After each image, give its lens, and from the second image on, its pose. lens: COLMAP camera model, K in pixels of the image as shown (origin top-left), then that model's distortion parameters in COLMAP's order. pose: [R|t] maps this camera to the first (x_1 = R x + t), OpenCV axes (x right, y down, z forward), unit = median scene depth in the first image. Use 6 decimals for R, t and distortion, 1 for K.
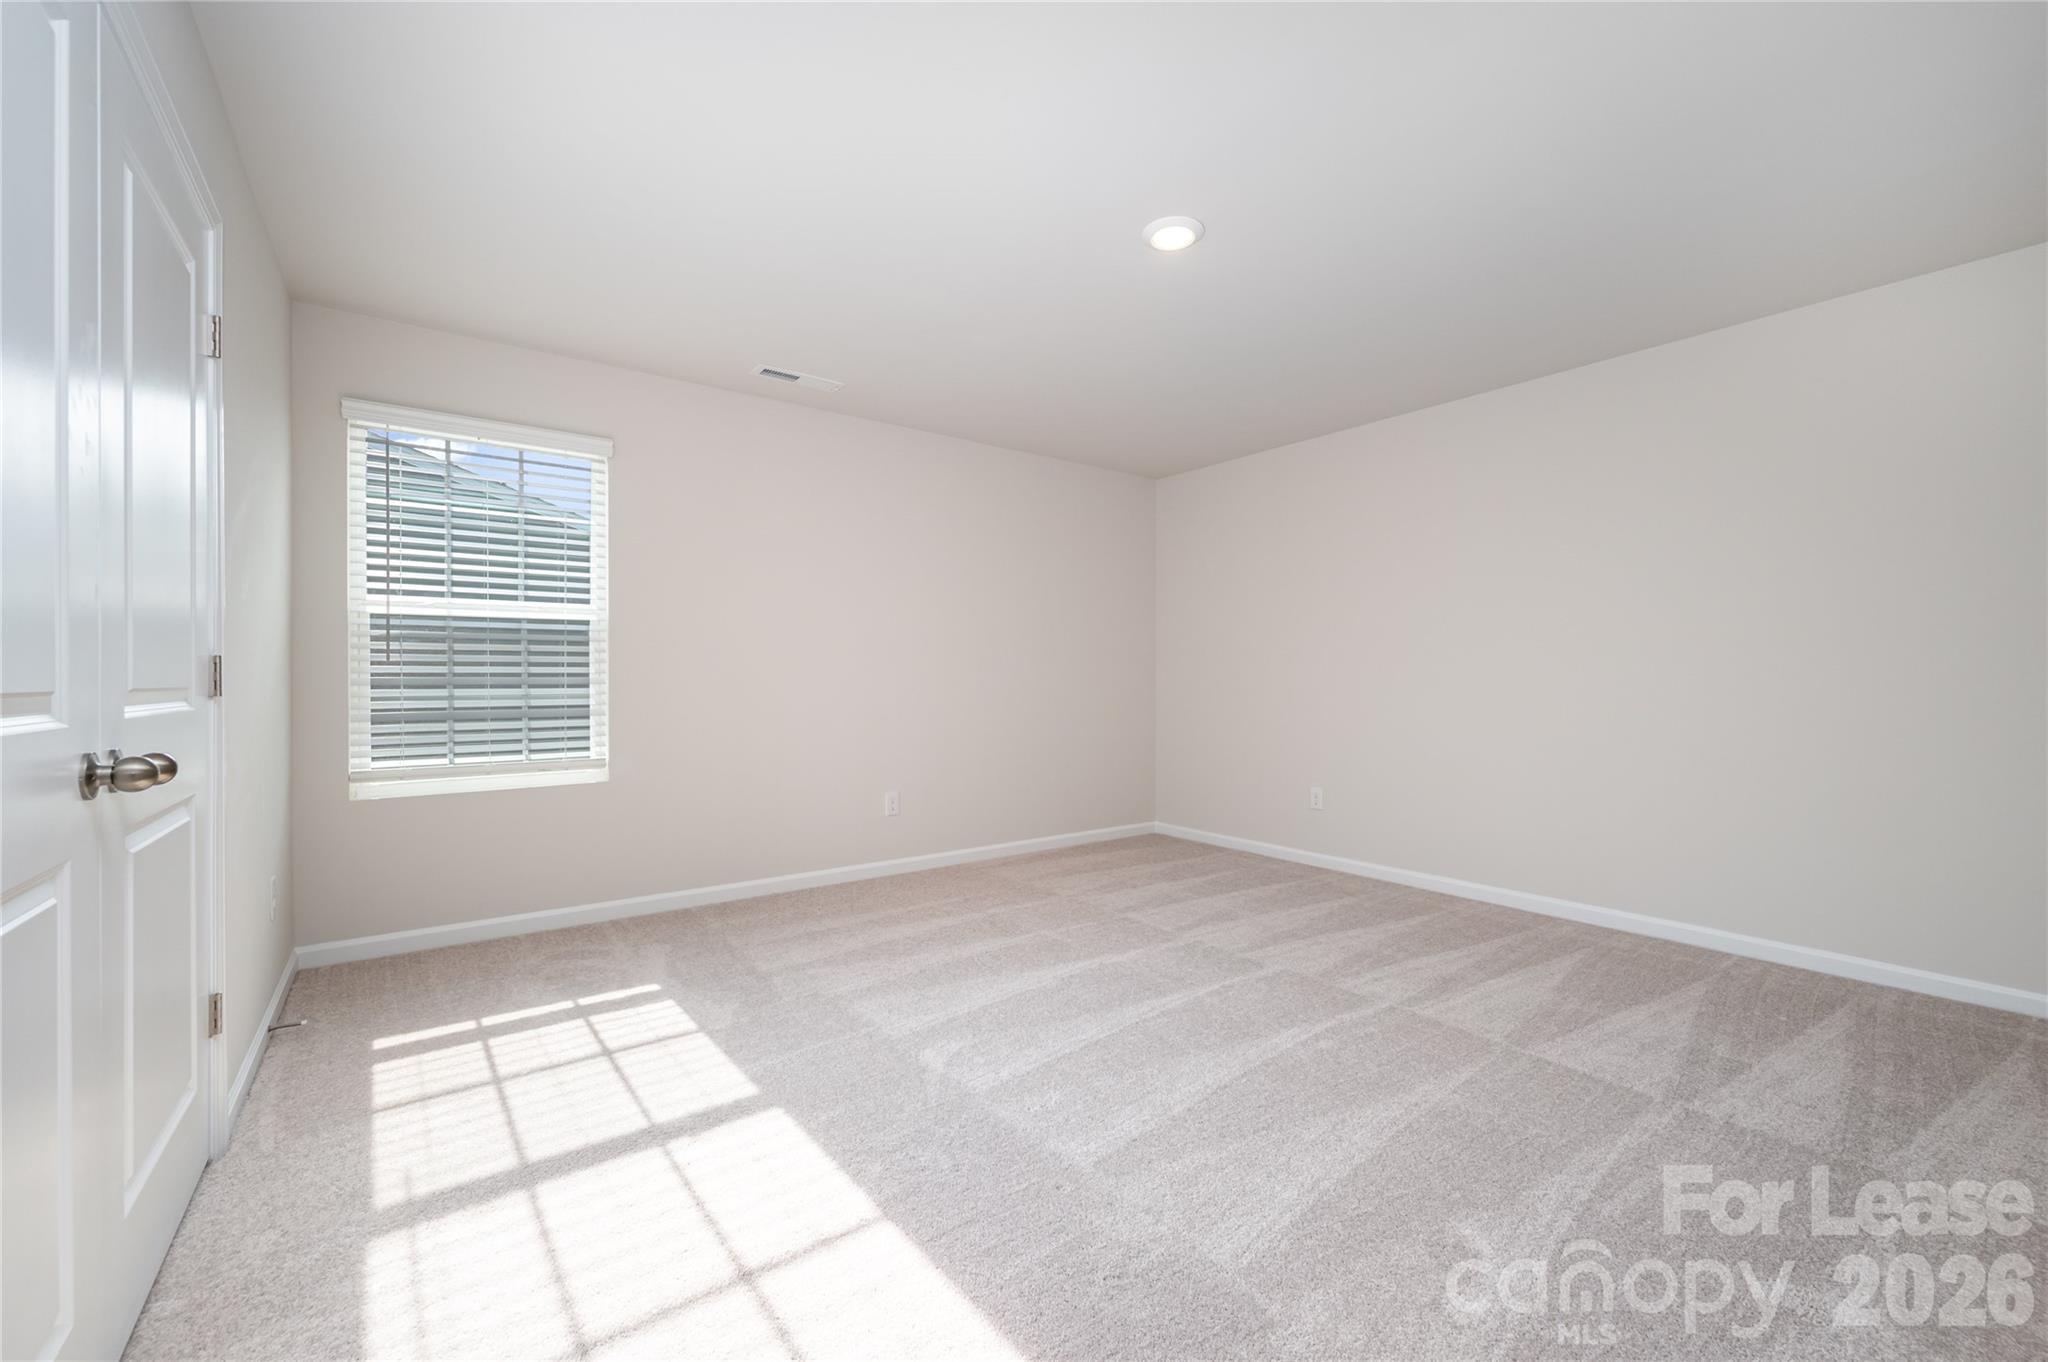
lens RADIAL K [[817.8, 0, 1029.6], [0, 817.8, 682.8], [0, 0, 1]] dist [0.001890, 0.000282]
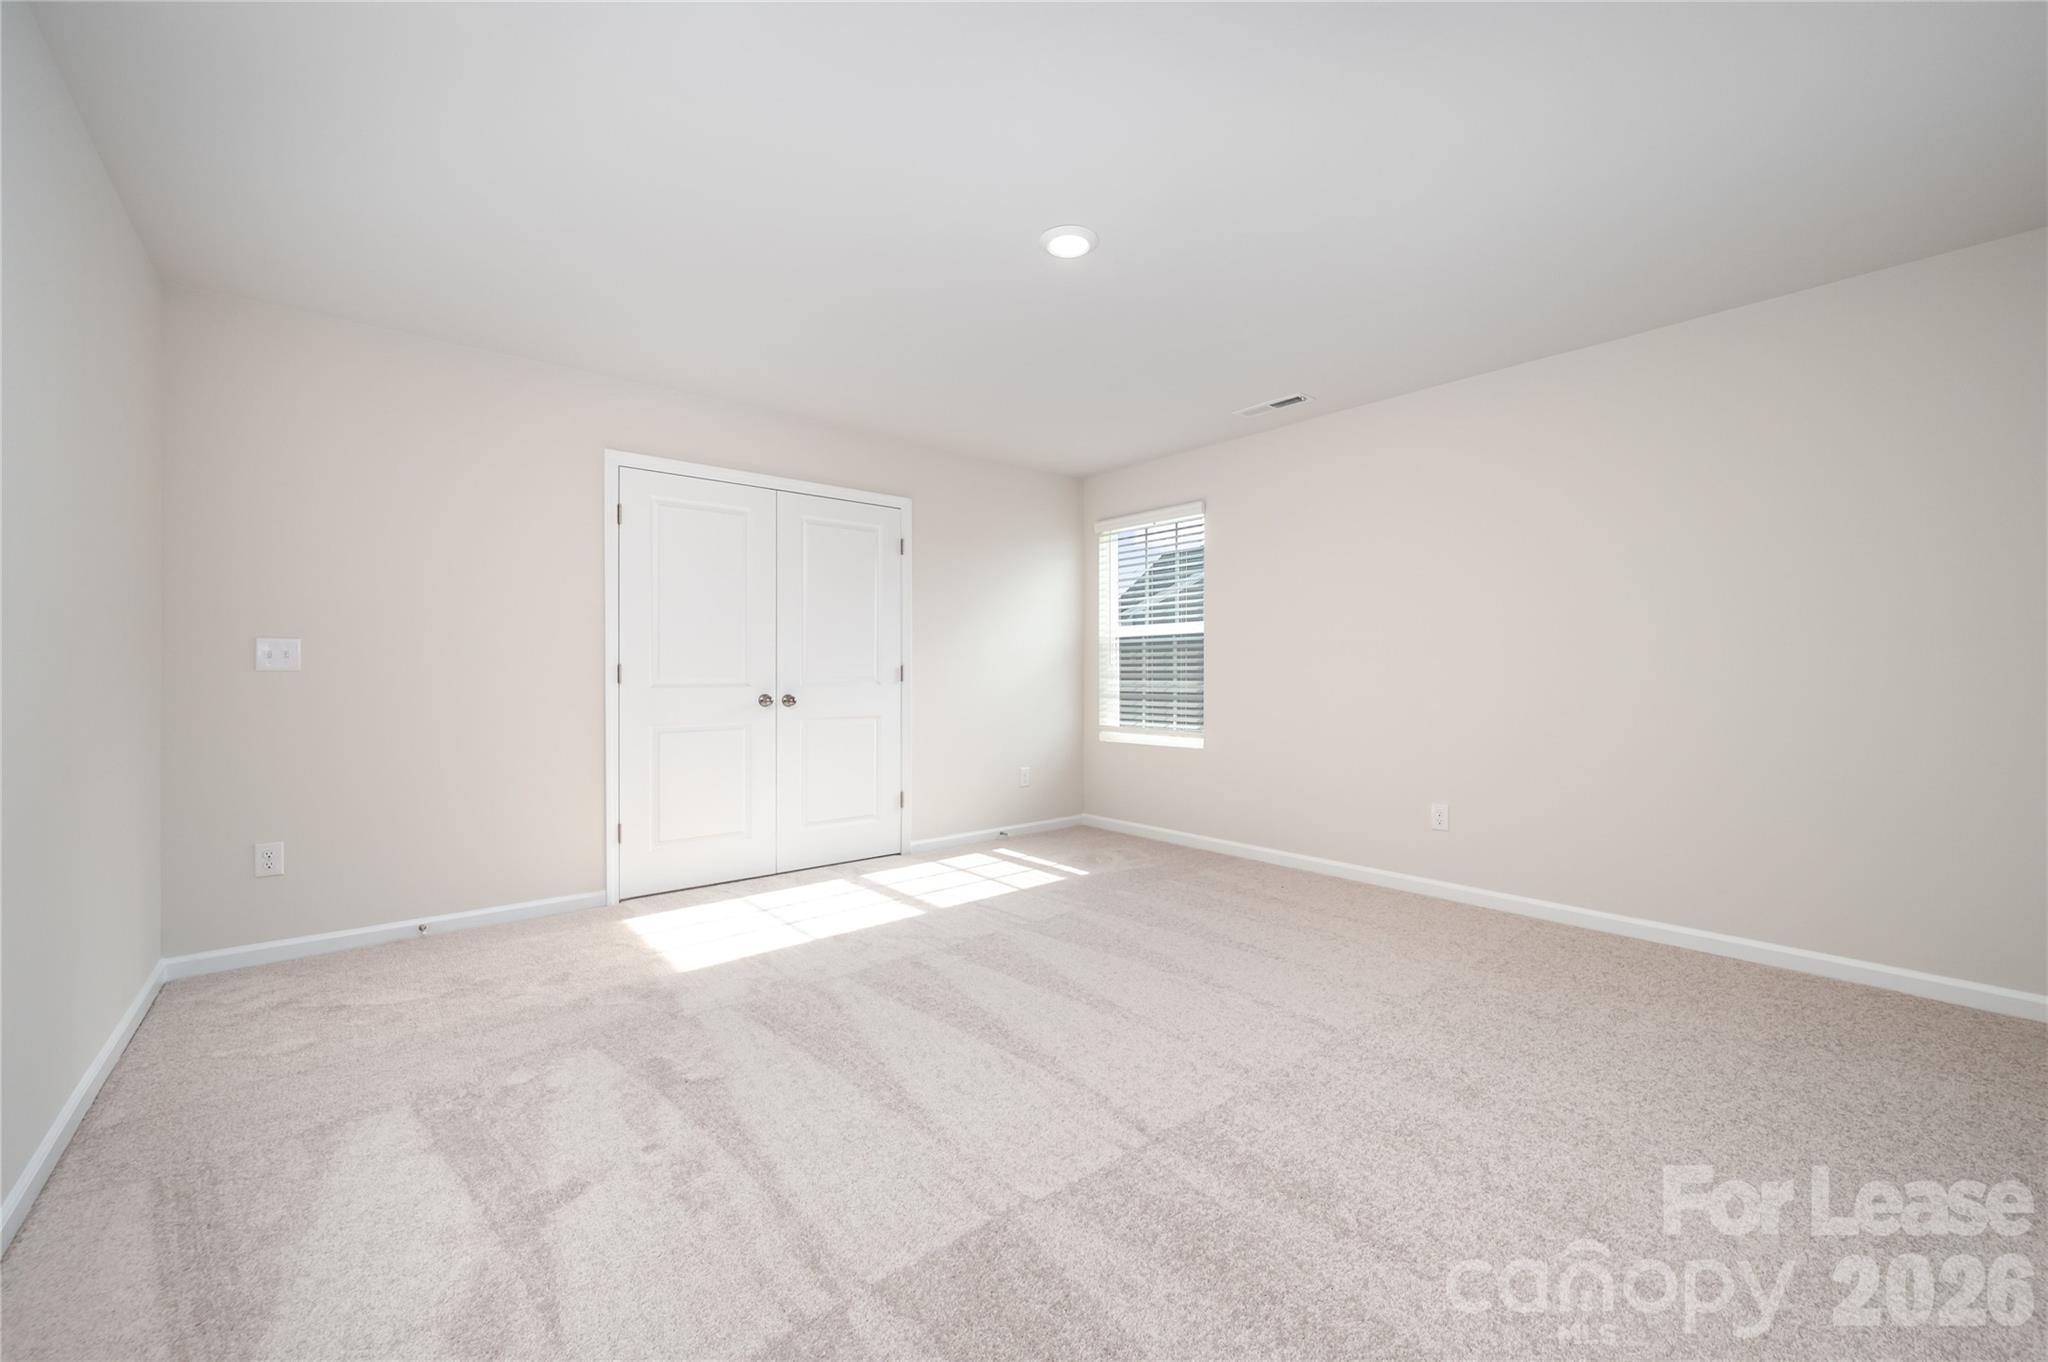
lens RADIAL K [[817.8, 0, 1029.6], [0, 817.8, 682.8], [0, 0, 1]] dist [0.001890, 0.000282]
pose [[0.071806, 0.012987, -0.997334, 0.873257], [-0.006451, 0.999900, 0.012556, -0.006670], [0.997398, 0.005532, 0.071883, 0.636504]]
